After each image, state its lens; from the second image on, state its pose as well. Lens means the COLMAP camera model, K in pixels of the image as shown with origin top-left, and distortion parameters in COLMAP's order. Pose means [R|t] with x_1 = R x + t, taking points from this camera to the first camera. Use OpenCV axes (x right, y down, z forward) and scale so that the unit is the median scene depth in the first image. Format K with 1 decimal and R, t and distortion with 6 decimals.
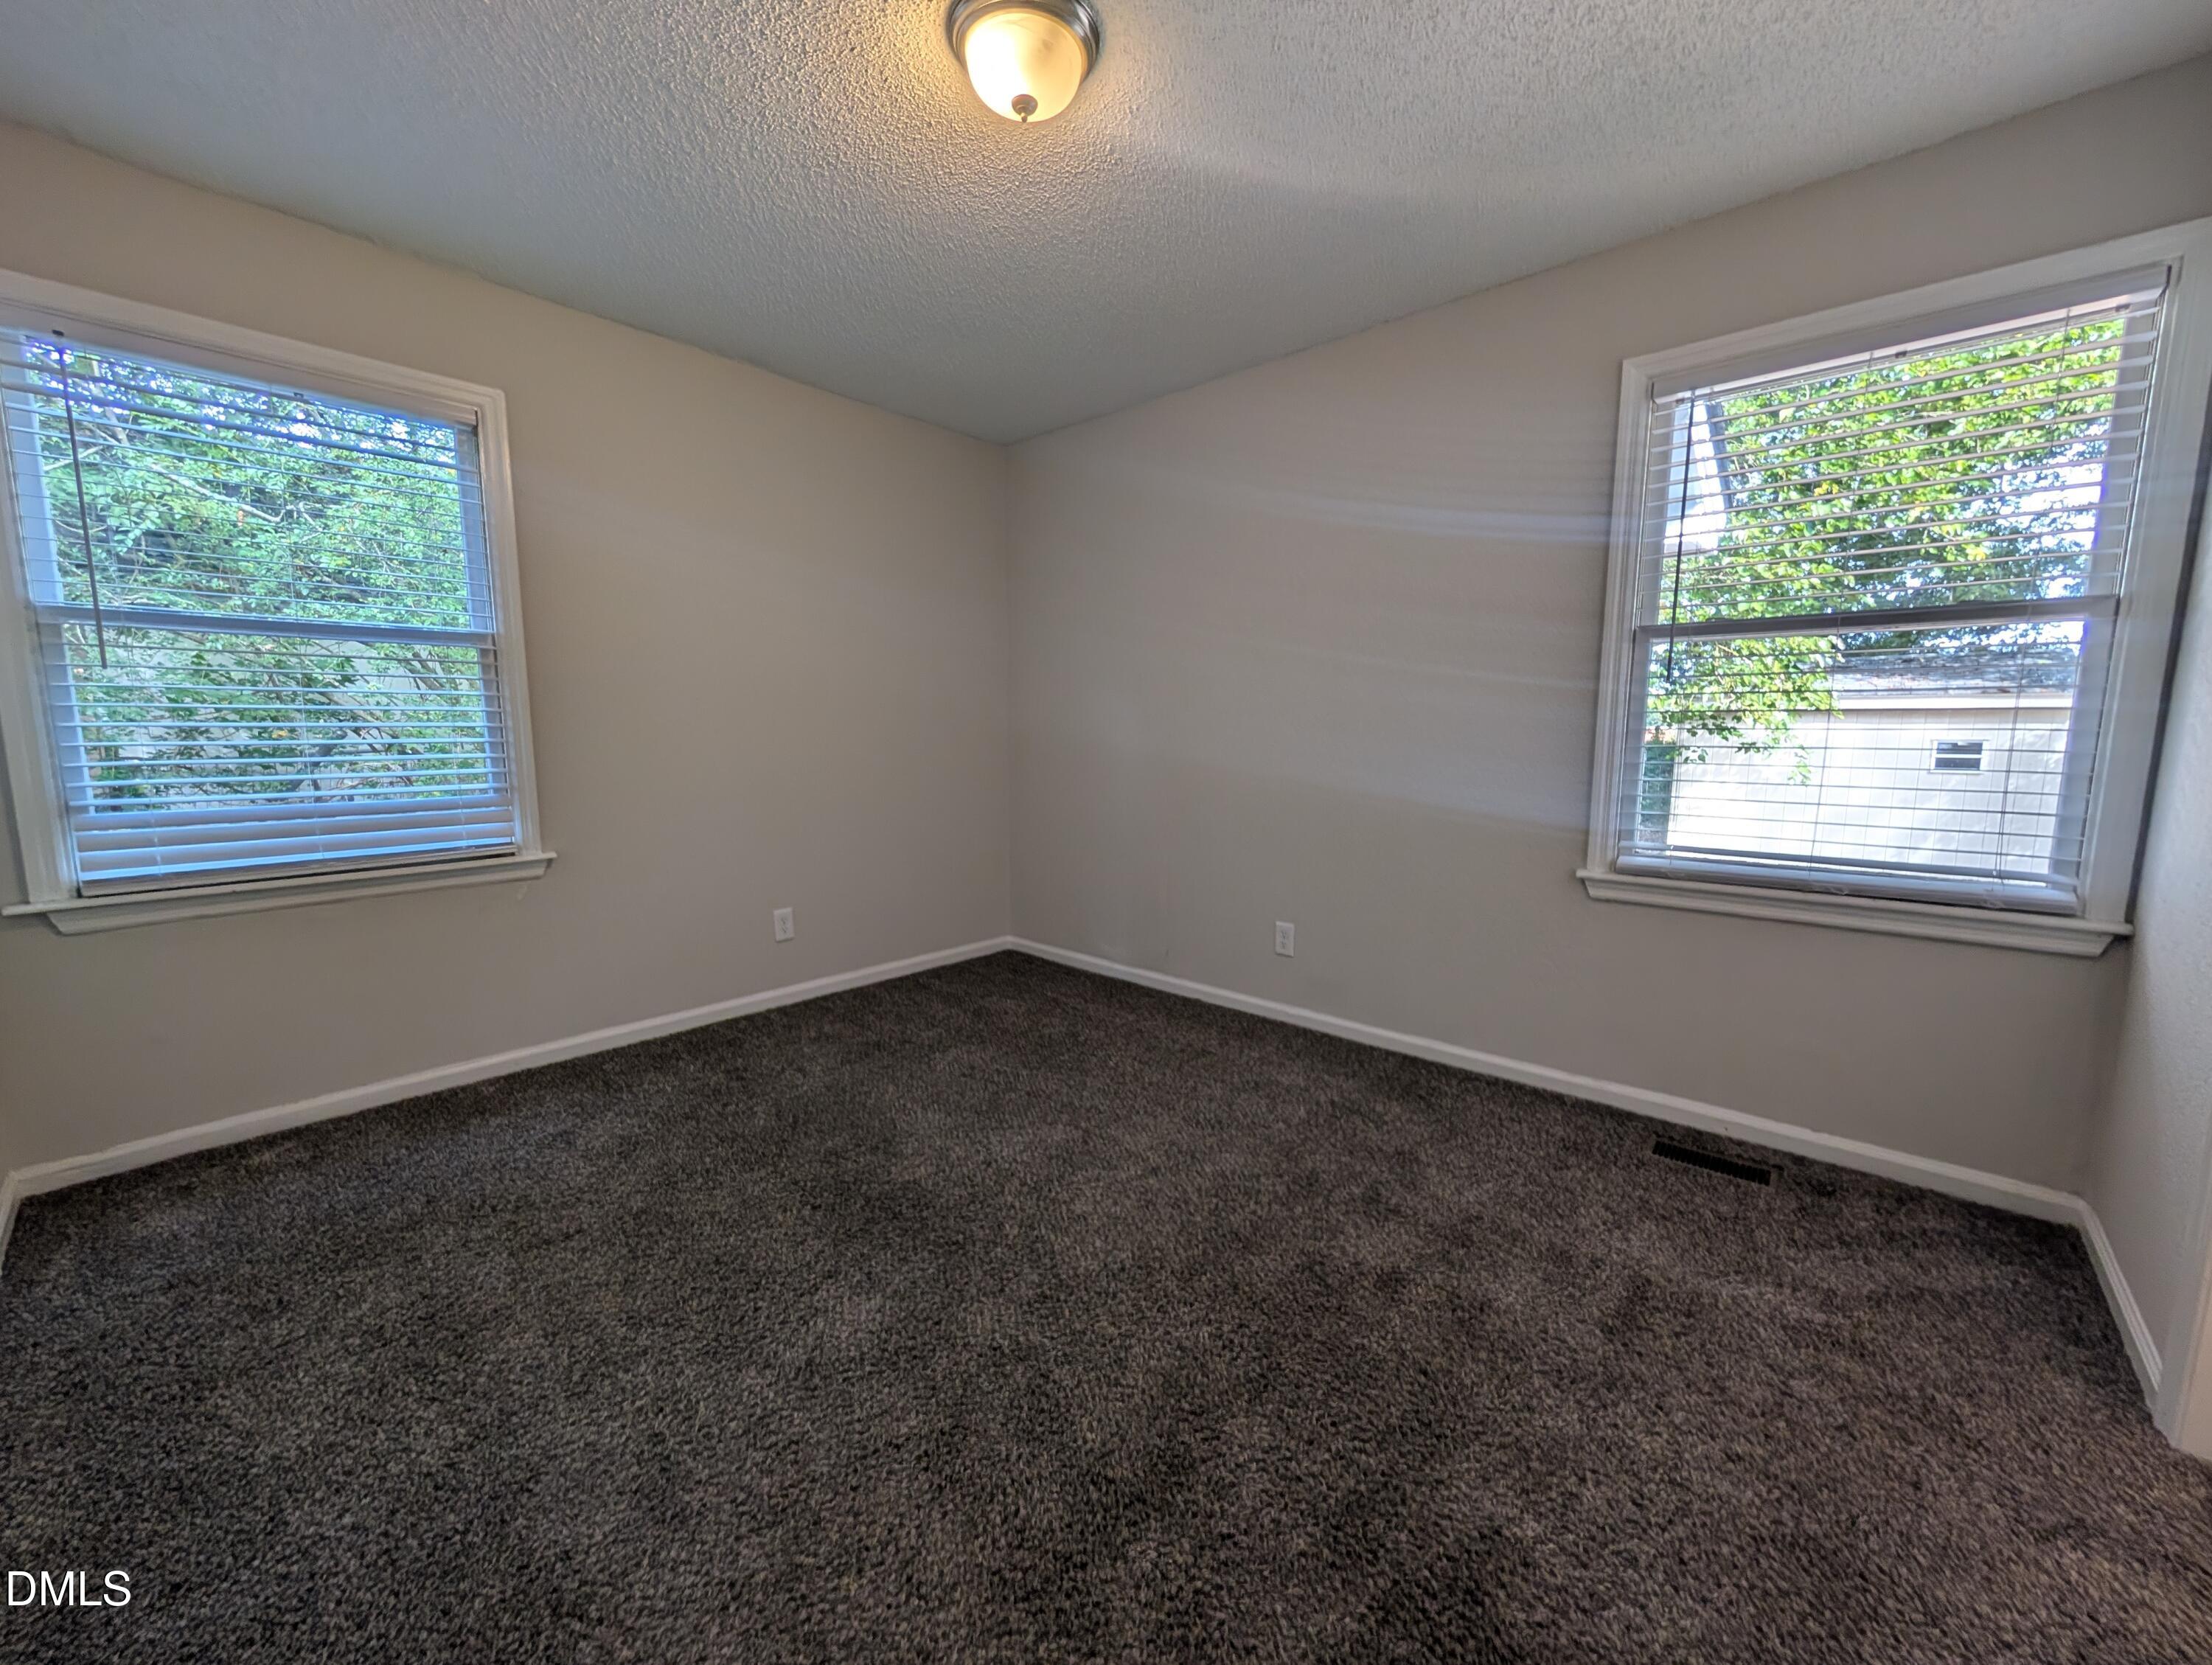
lens RADIAL K [[836.0, 0, 1105.4], [0, 836.0, 838.7], [0, 0, 1]] dist [0.000674, 0.000117]
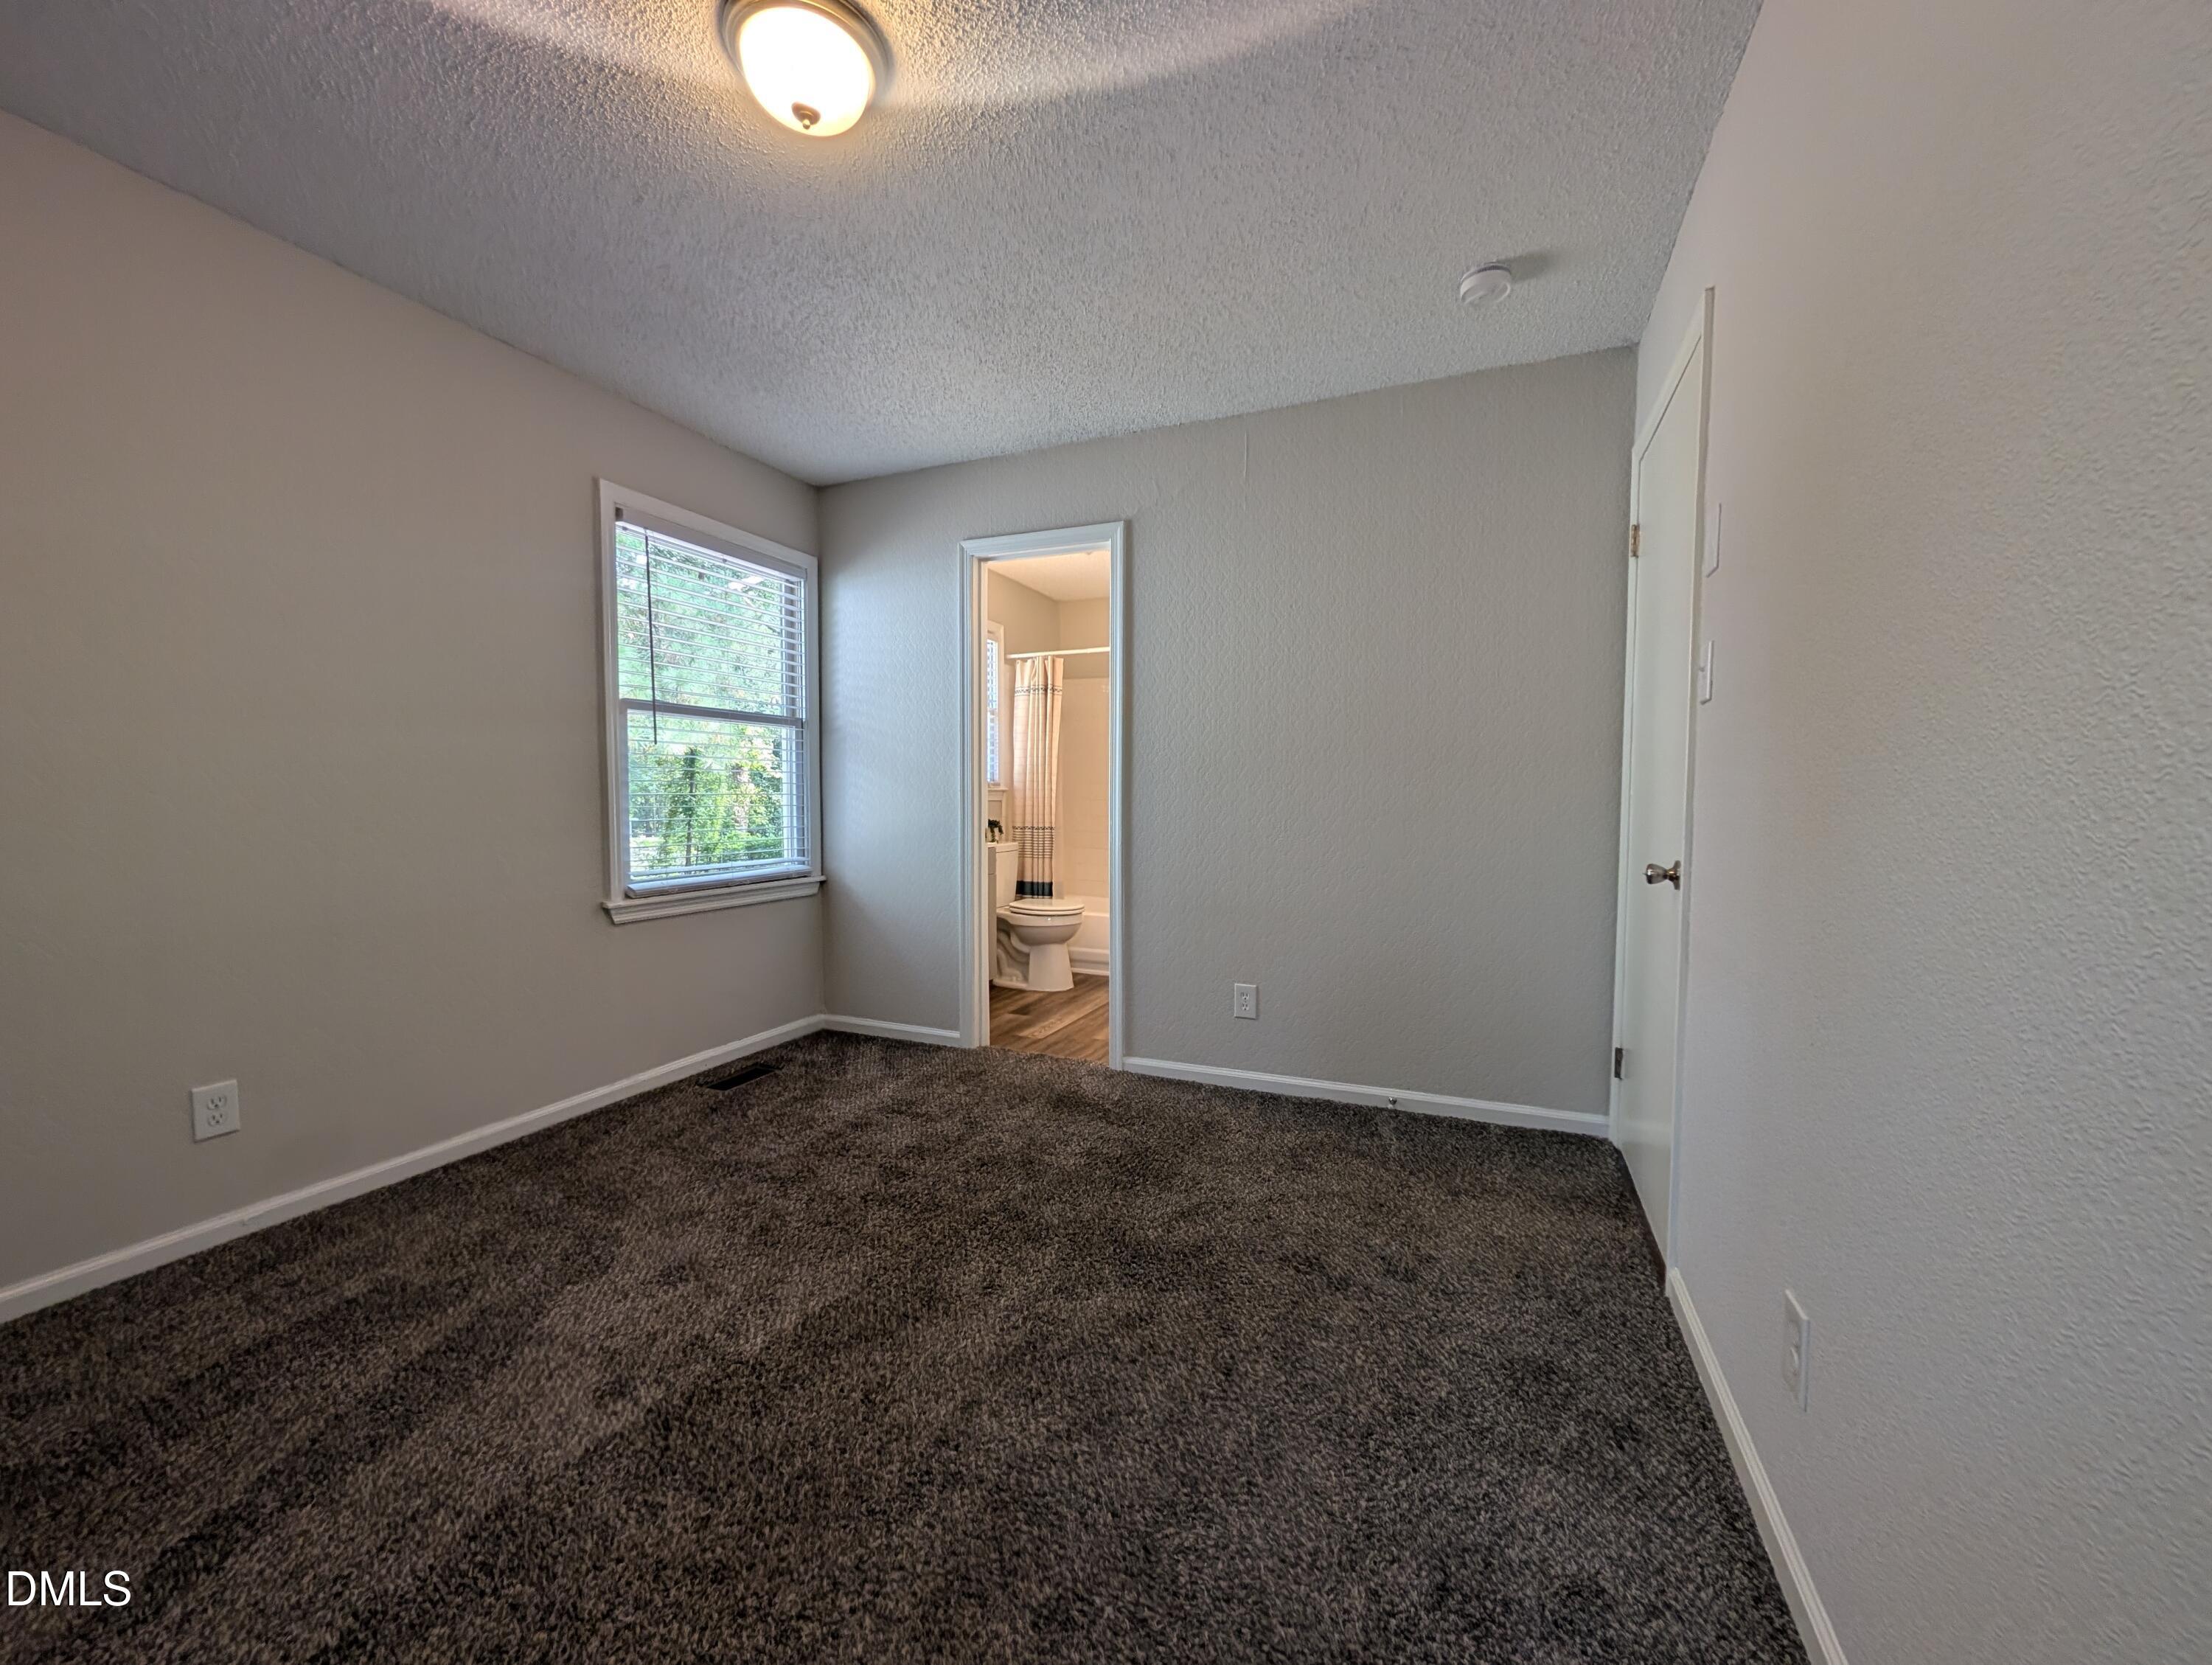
lens RADIAL K [[836.0, 0, 1105.4], [0, 836.0, 838.7], [0, 0, 1]] dist [0.000674, 0.000117]
pose [[-0.308973, -0.053929, 0.949541, -0.875049], [0.115881, 0.988818, 0.093866, -0.092371], [-0.943985, 0.139036, -0.299269, 0.828844]]
